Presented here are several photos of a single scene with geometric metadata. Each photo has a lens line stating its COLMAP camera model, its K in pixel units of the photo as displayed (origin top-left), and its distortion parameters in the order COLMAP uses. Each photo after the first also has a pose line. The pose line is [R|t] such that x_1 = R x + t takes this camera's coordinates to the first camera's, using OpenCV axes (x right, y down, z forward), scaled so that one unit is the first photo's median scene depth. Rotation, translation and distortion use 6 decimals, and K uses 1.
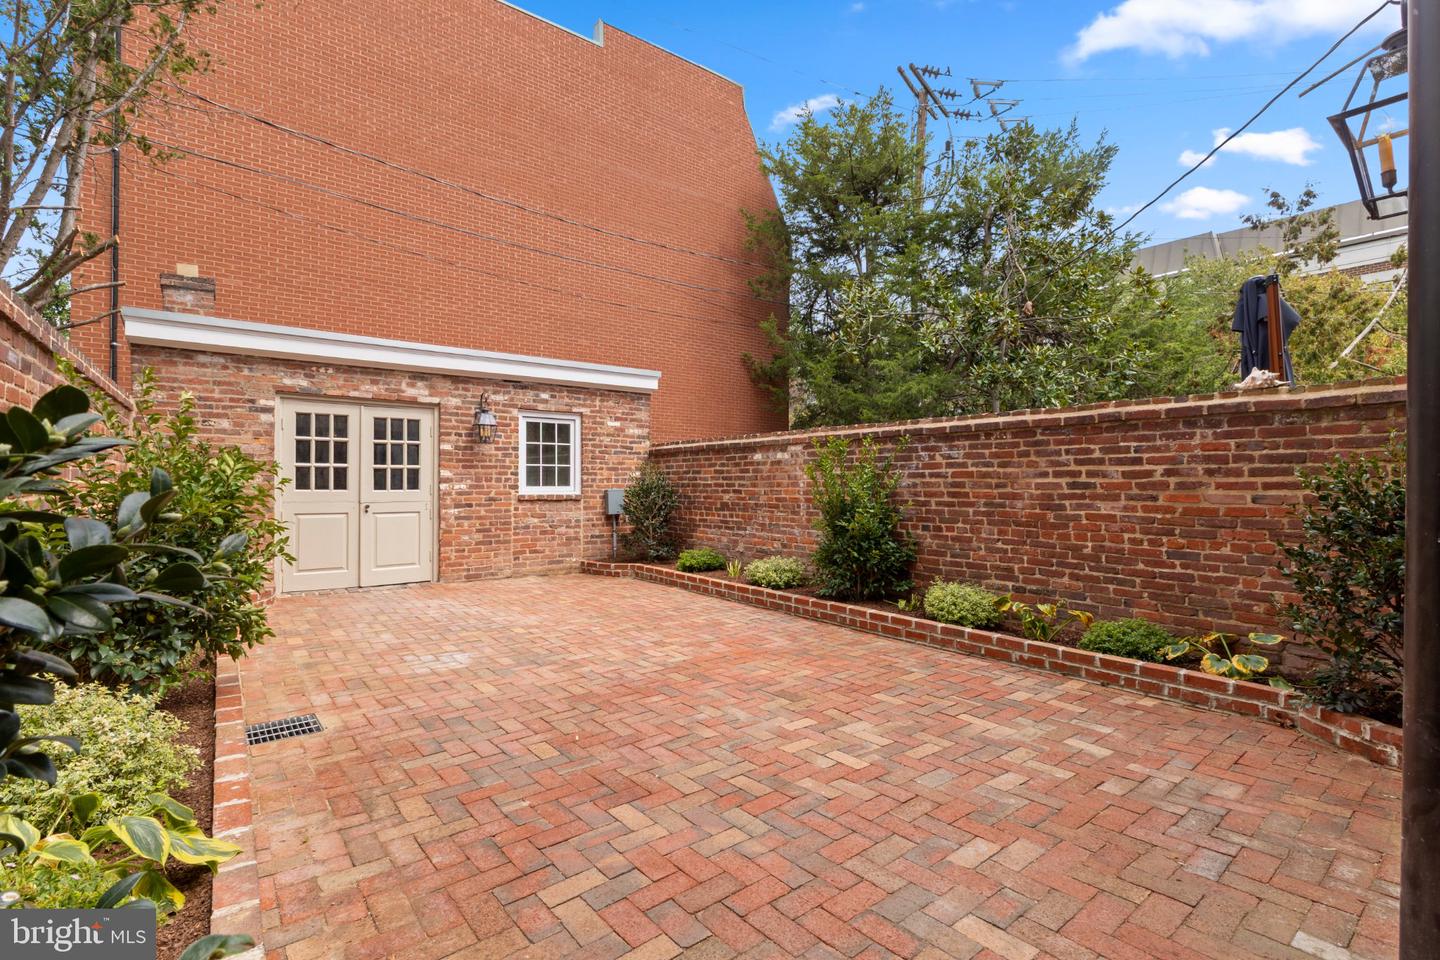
lens RADIAL K [[662.5, 0, 720.0], [0, 662.5, 480.0], [0, 0, 1]] dist [0.000385, 0.000039]
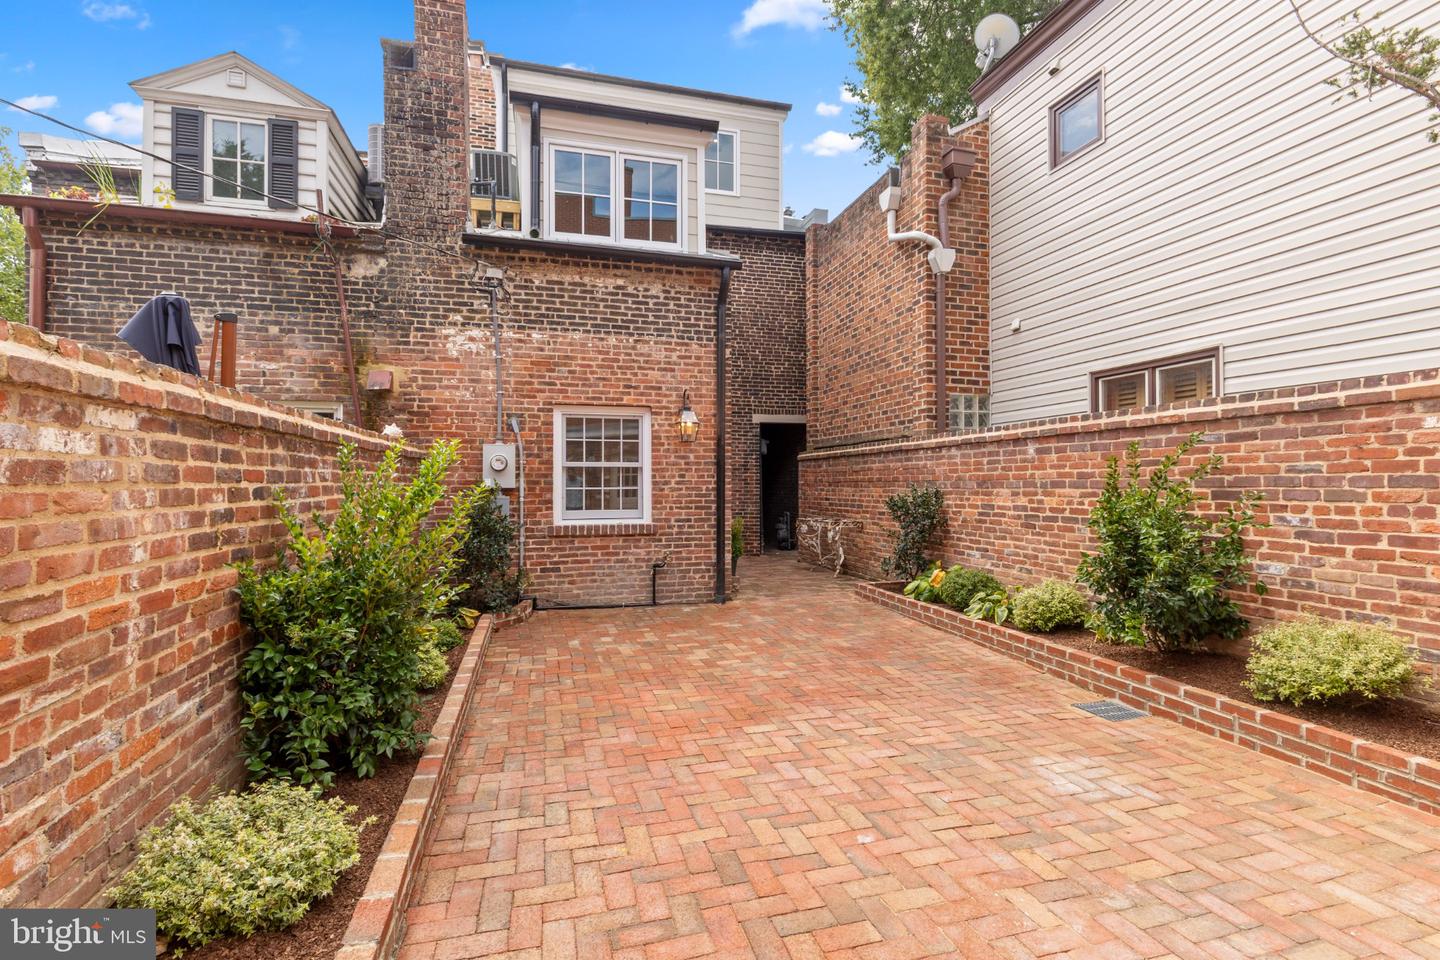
lens RADIAL K [[662.5, 0, 720.0], [0, 662.5, 480.0], [0, 0, 1]] dist [0.000385, 0.000039]
pose [[-0.927235, 0.002224, 0.374475, -0.344470], [-0.001496, 0.999952, -0.009642, -0.035869], [-0.374478, -0.009501, -0.927187, 1.890337]]
